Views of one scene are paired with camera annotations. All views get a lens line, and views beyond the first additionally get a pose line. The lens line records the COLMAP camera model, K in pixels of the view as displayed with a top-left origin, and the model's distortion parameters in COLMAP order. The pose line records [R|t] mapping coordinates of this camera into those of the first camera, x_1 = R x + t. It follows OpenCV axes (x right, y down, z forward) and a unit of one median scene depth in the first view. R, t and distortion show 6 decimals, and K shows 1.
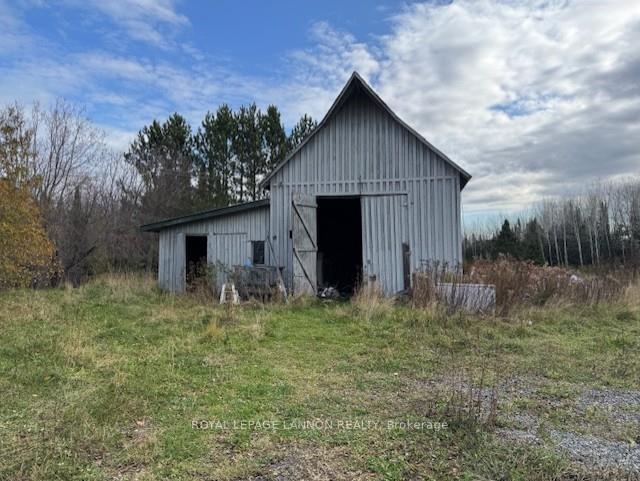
lens RADIAL K [[452.0, 0, 317.9], [0, 452.0, 237.5], [0, 0, 1]] dist [0.020469, -0.017250]
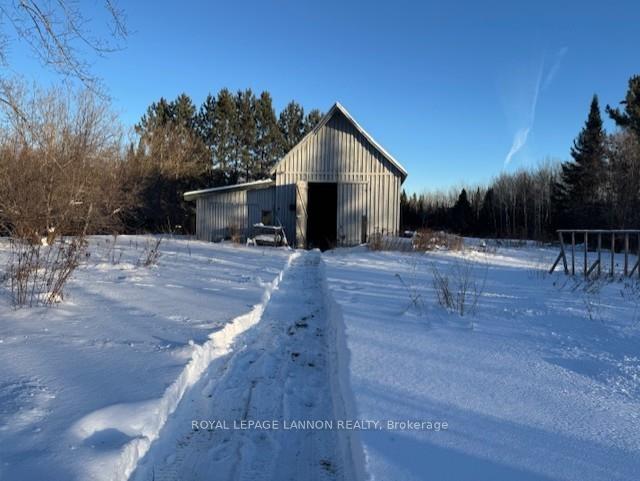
lens RADIAL K [[452.0, 0, 317.3], [0, 452.0, 249.7], [0, 0, 1]] dist [0.020469, -0.017250]
pose [[0.997312, 0.033169, 0.065340, -0.027904], [-0.040178, 0.993222, 0.109066, -0.014817], [-0.061280, -0.111398, 0.991885, -0.230310]]
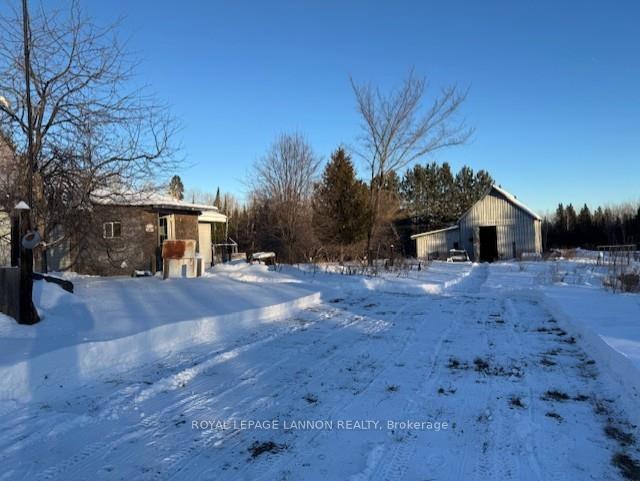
lens RADIAL K [[439.5, 0, 312.4], [0, 439.5, 231.9], [0, 0, 1]] dist [0.027469, -0.007029]
pose [[0.946915, -0.031945, -0.319893, -0.047576], [0.038951, 0.999121, 0.015525, -0.061047], [0.319116, -0.027160, 0.947326, -0.842243]]
